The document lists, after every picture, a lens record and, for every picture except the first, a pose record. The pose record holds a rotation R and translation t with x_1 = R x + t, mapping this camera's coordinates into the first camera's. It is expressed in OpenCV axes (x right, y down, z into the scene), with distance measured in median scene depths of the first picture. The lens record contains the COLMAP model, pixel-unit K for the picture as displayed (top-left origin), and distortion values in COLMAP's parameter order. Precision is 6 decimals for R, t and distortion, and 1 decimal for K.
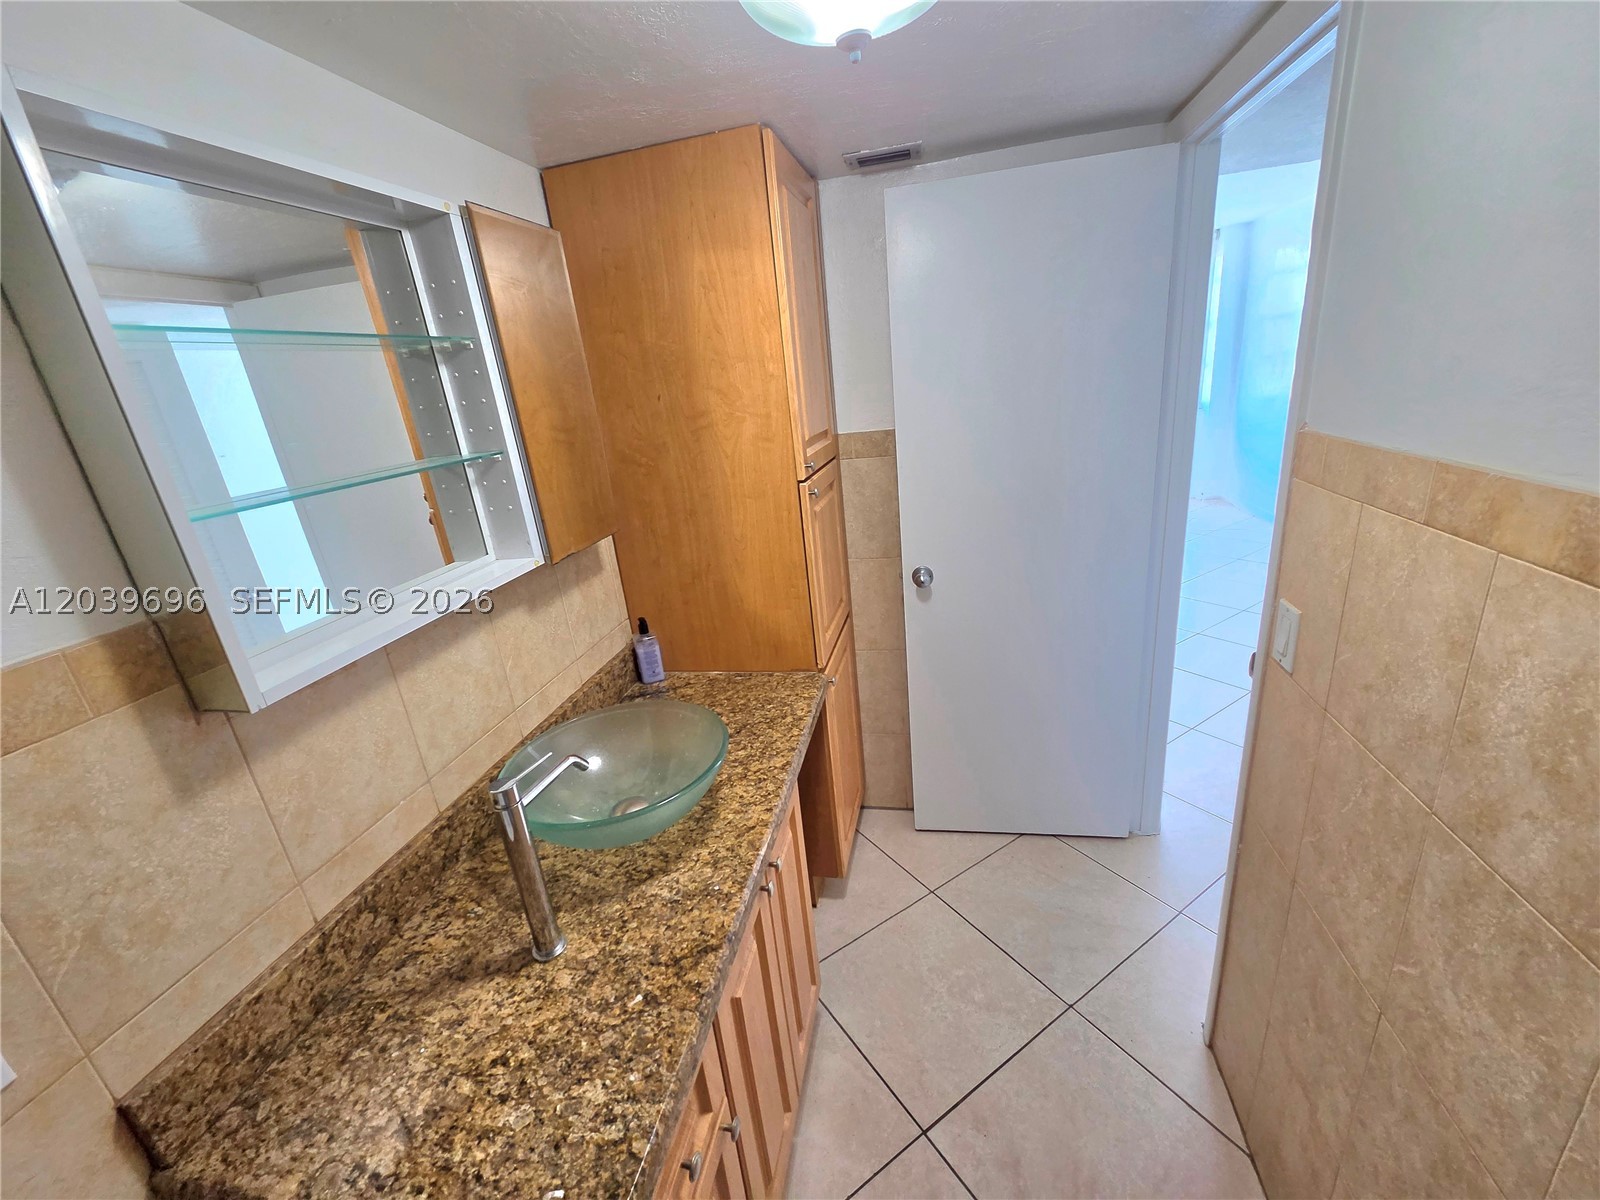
lens RADIAL K [[661.2, 0, 800.0], [0, 661.2, 600.0], [0, 0, 1]] dist [0.000620, 0.000203]
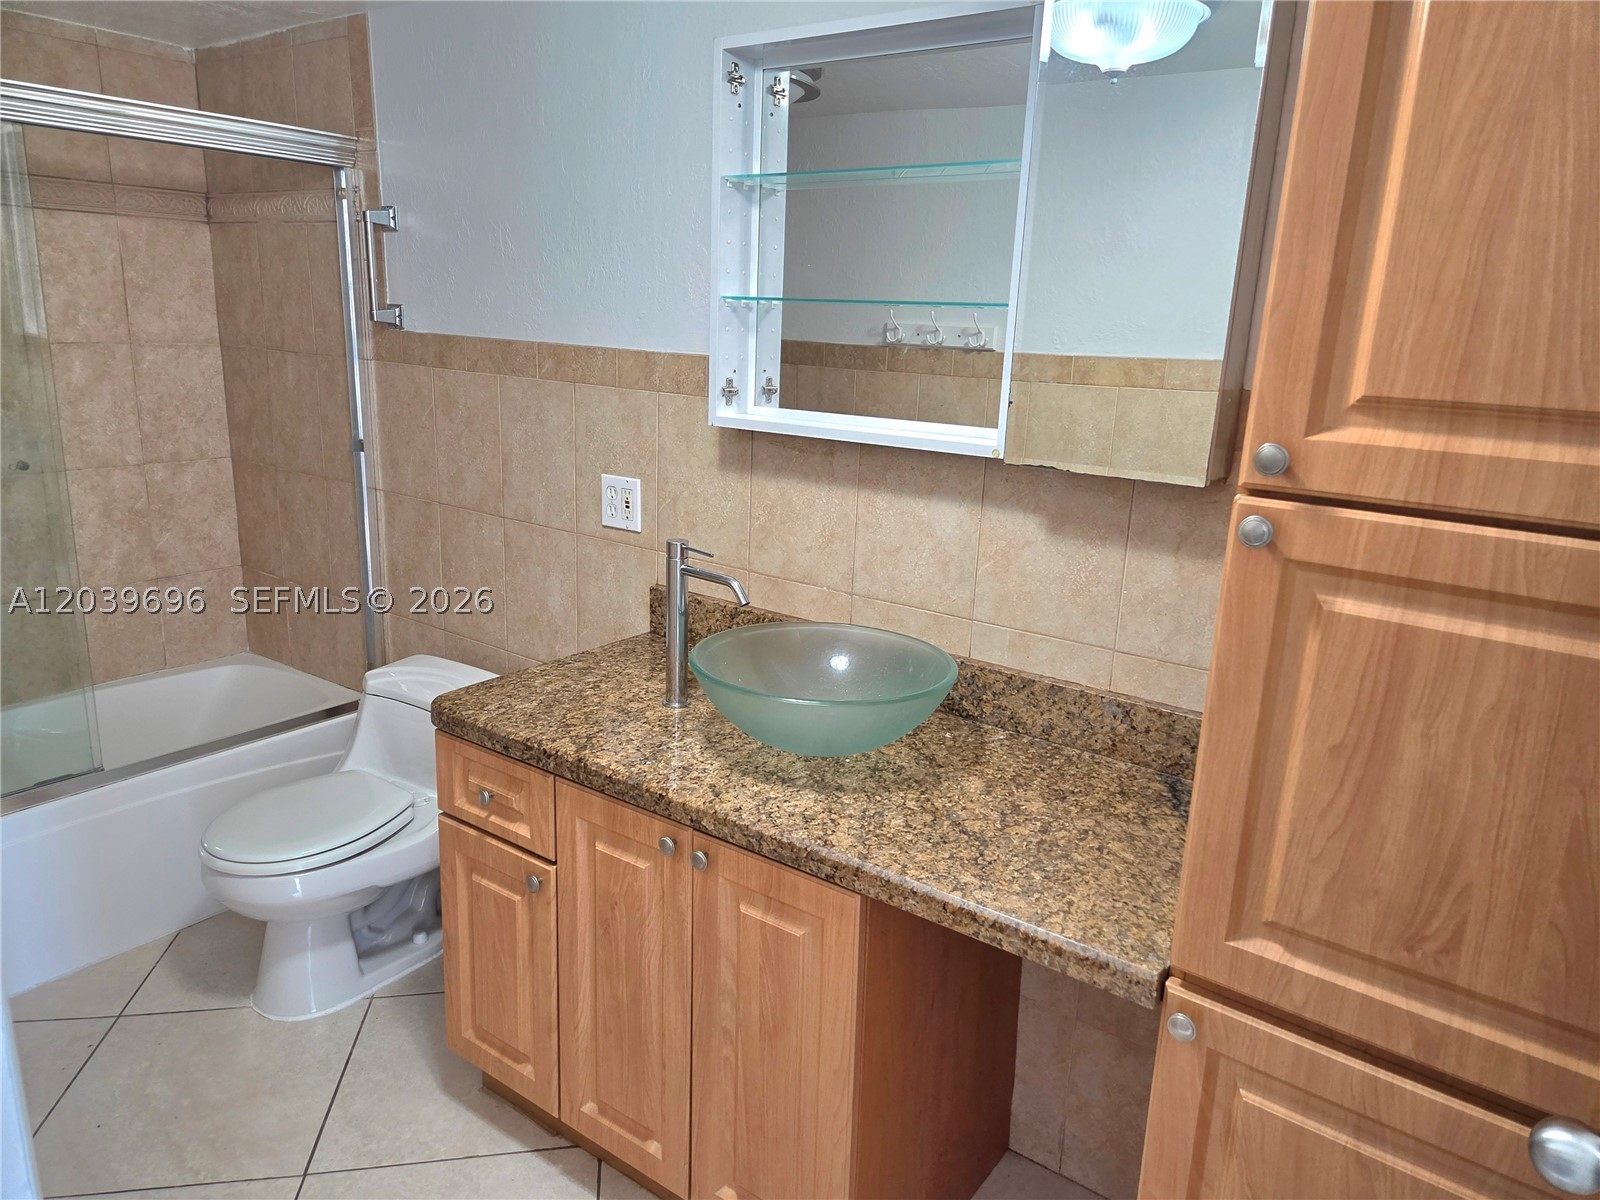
lens RADIAL K [[1067.0, 0, 800.0], [0, 1067.0, 600.0], [0, 0, 1]] dist [0.050491, -0.000490]
pose [[-0.409810, 0.324148, -0.852634, 0.920539], [-0.291981, 0.838934, 0.459278, -0.473055], [0.864178, 0.437170, -0.249158, 1.344365]]
